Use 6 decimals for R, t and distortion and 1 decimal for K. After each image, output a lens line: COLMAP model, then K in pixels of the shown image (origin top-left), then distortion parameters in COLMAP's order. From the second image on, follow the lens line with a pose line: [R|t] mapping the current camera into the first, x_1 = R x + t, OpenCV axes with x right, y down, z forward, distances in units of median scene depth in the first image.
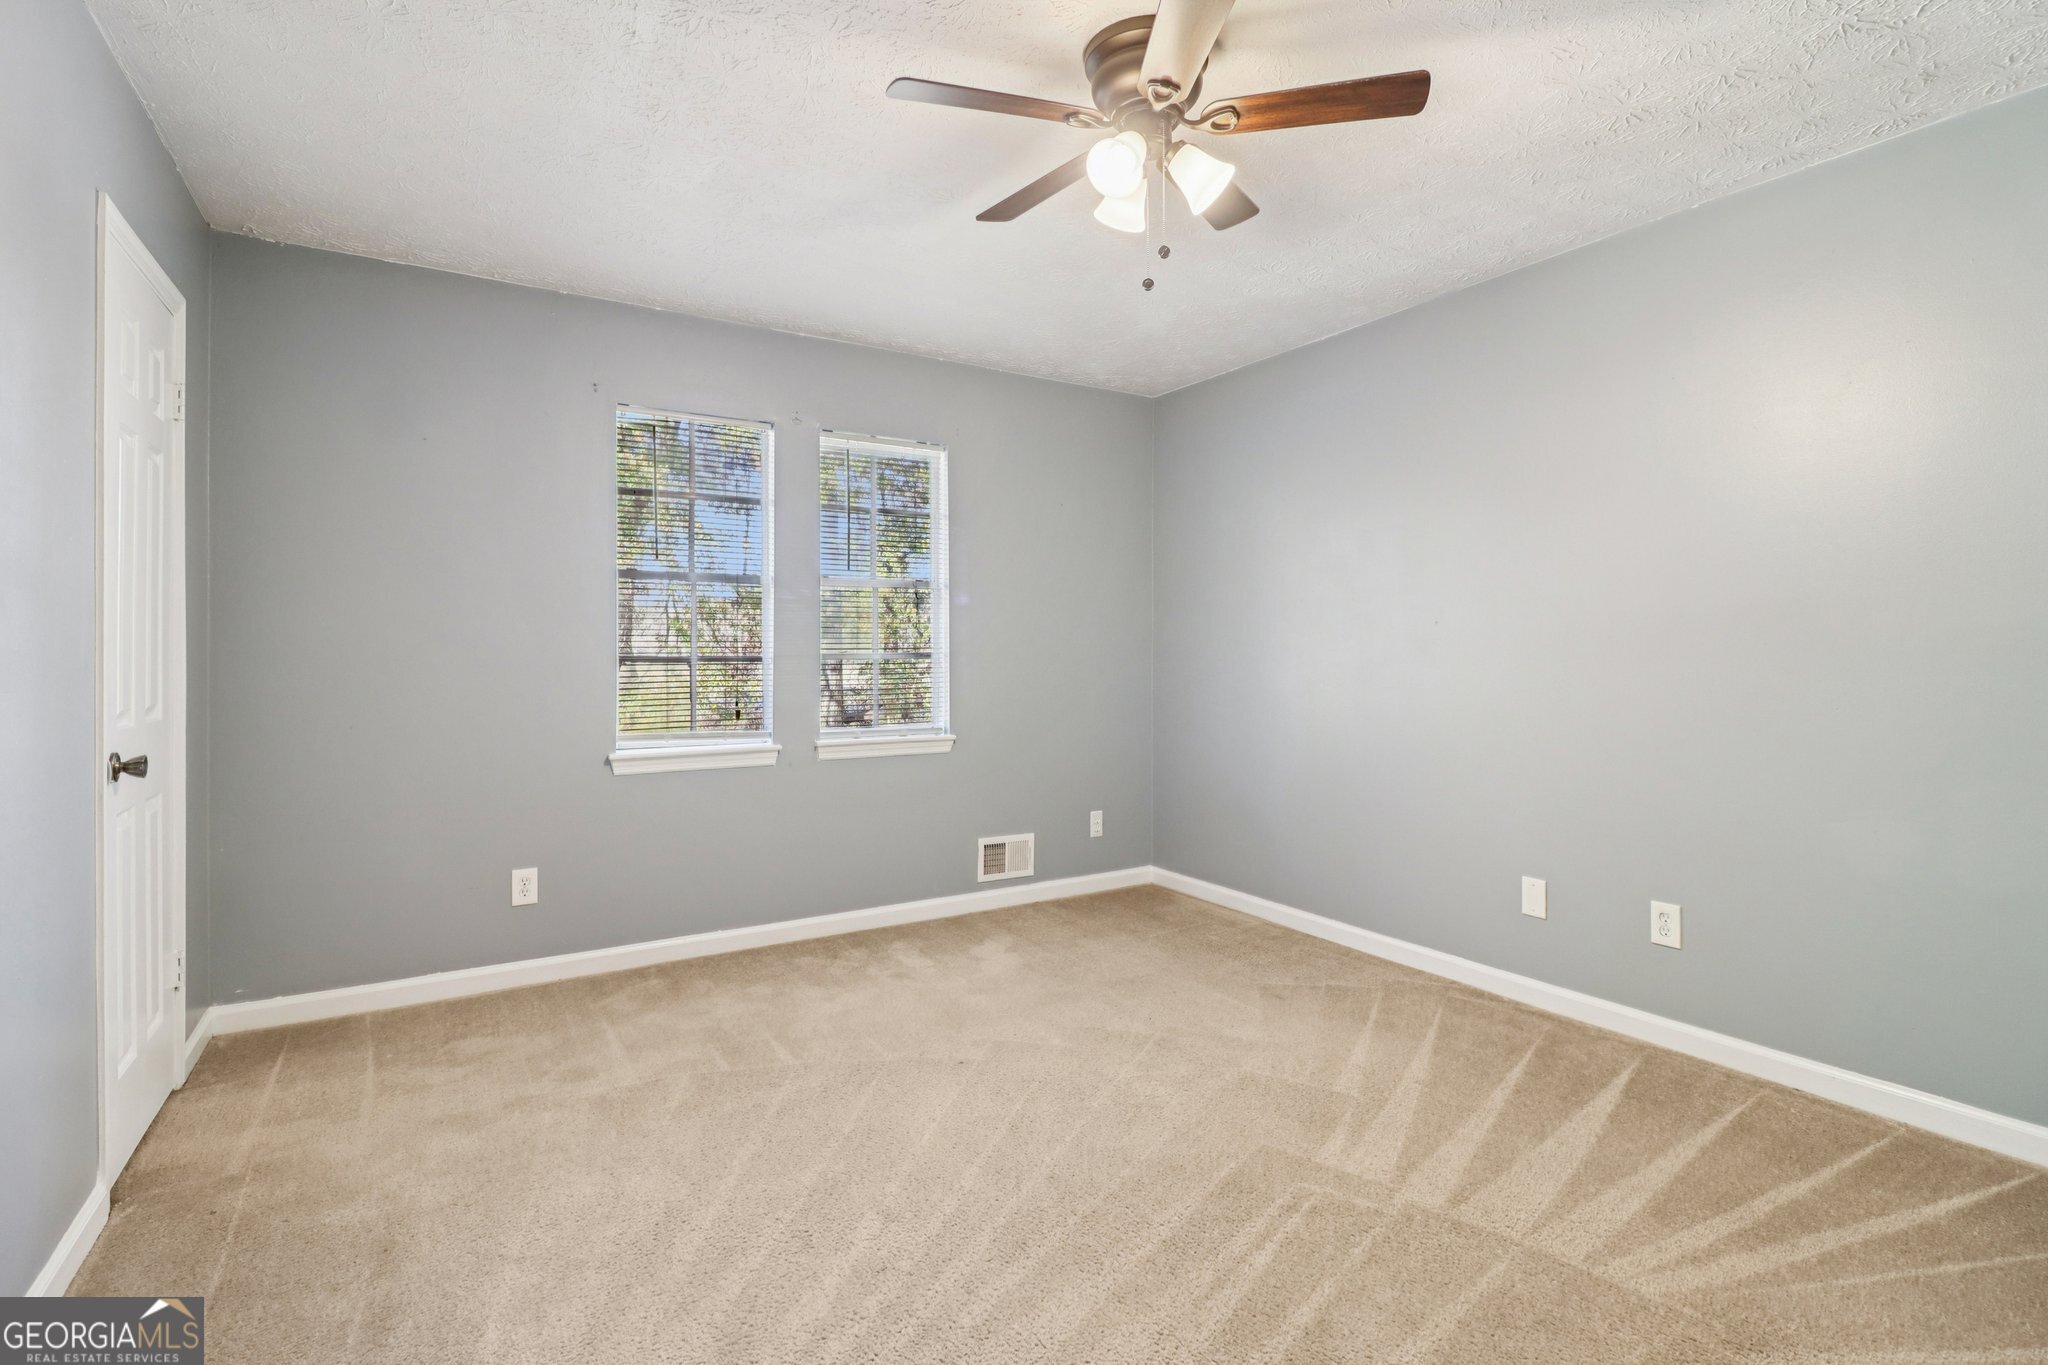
lens RADIAL K [[957.8, 0, 1028.3], [0, 957.8, 669.1], [0, 0, 1]] dist [0.009357, -0.015757]
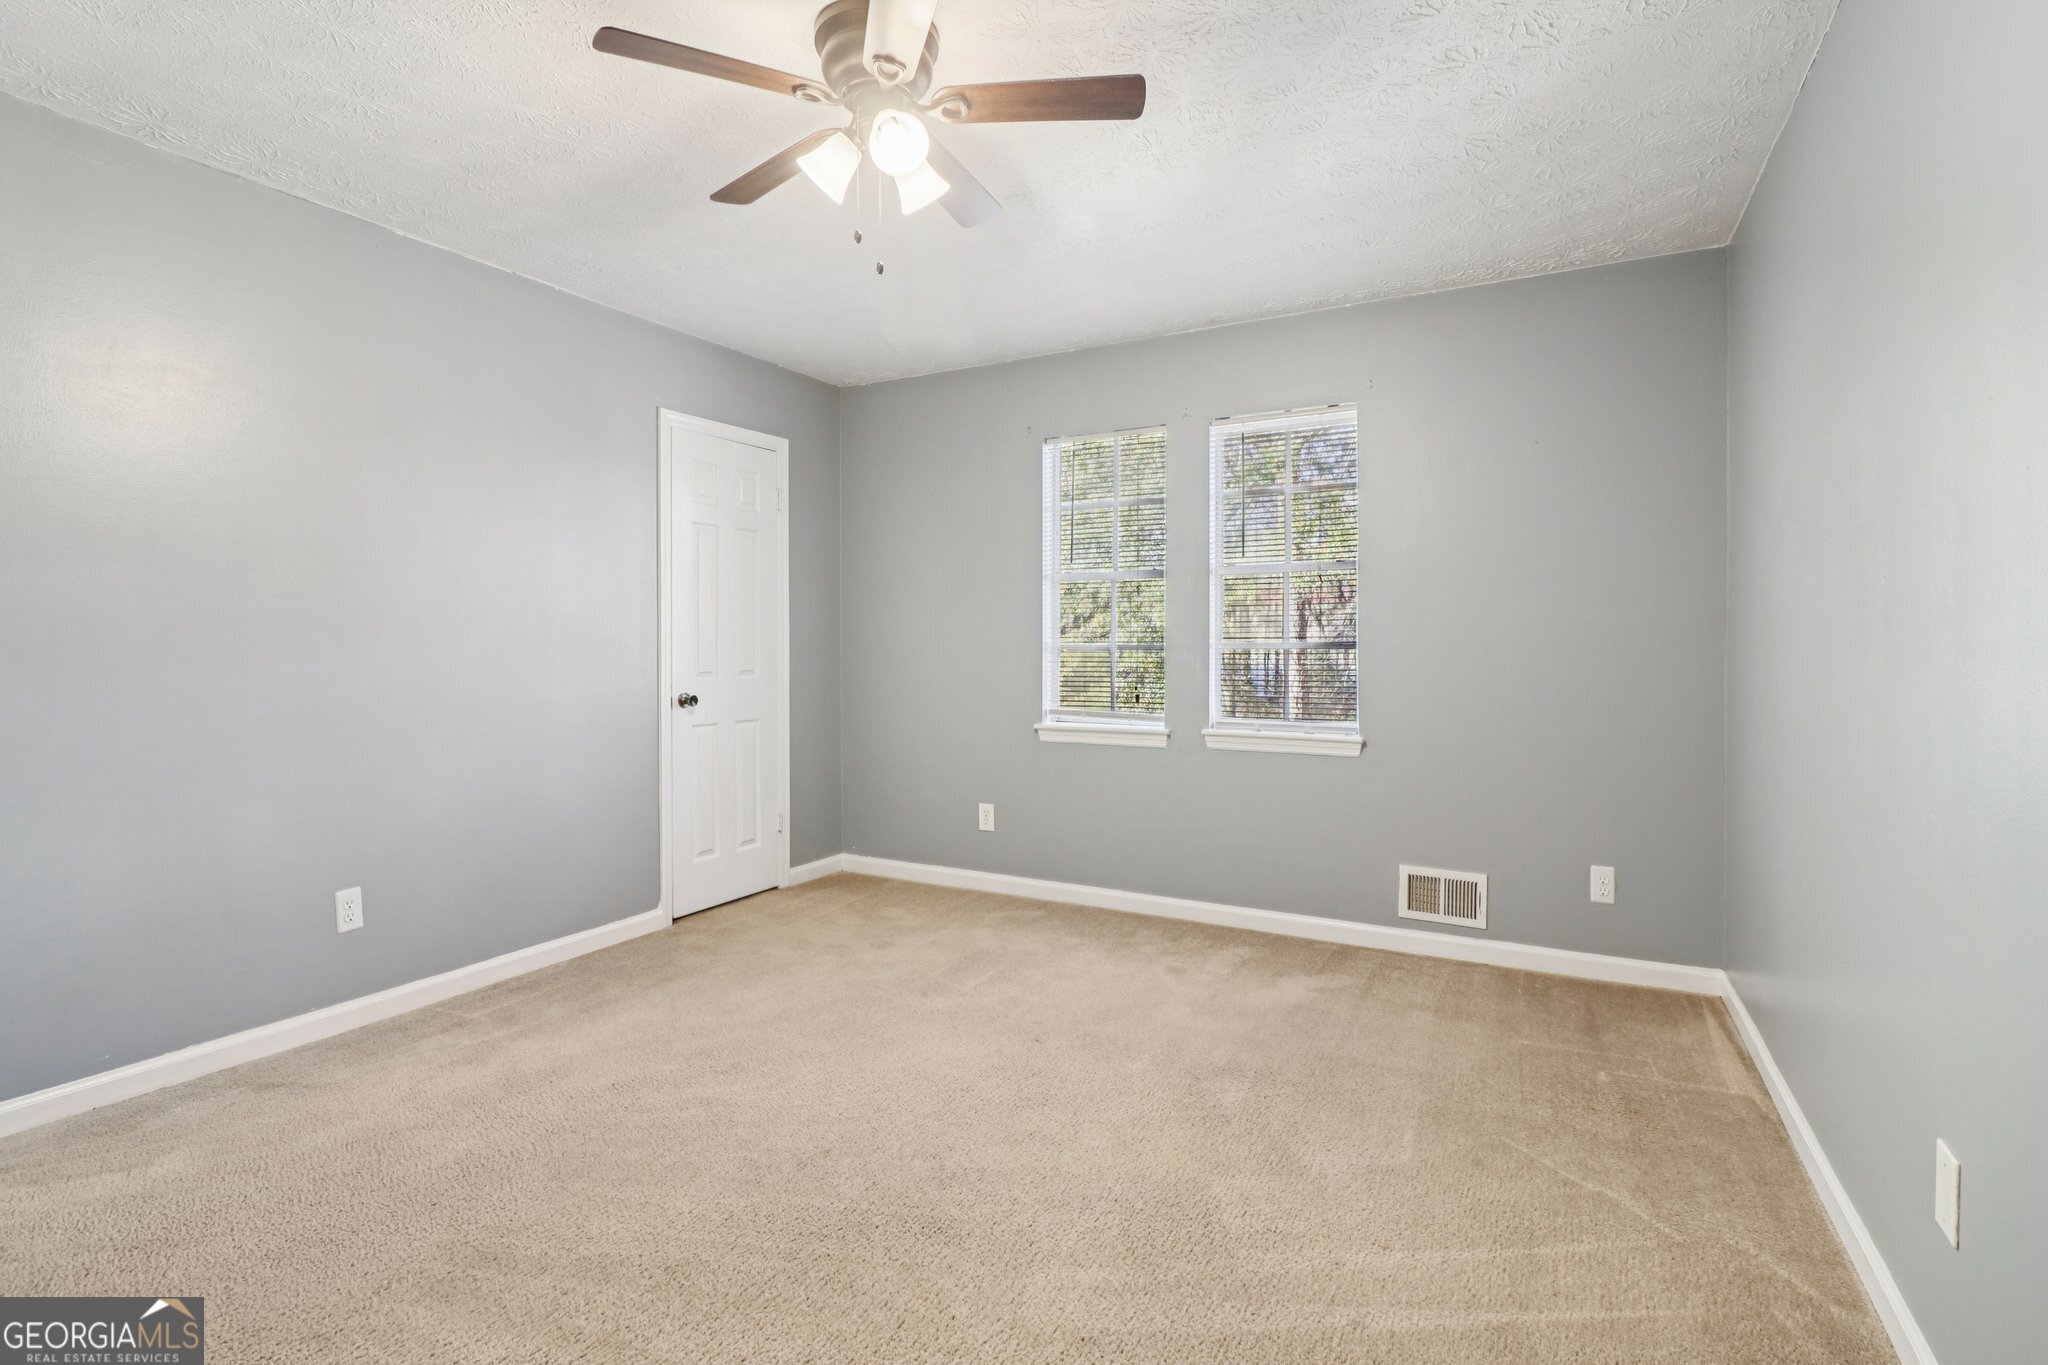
lens RADIAL K [[957.8, 0, 1023.1], [0, 957.8, 669.1], [0, 0, 1]] dist [0.009357, -0.015757]
pose [[0.494520, 0.026068, -0.868775, 0.638139], [-0.016475, 0.999652, 0.020618, -0.006943], [0.869010, 0.004117, 0.494777, 0.376205]]
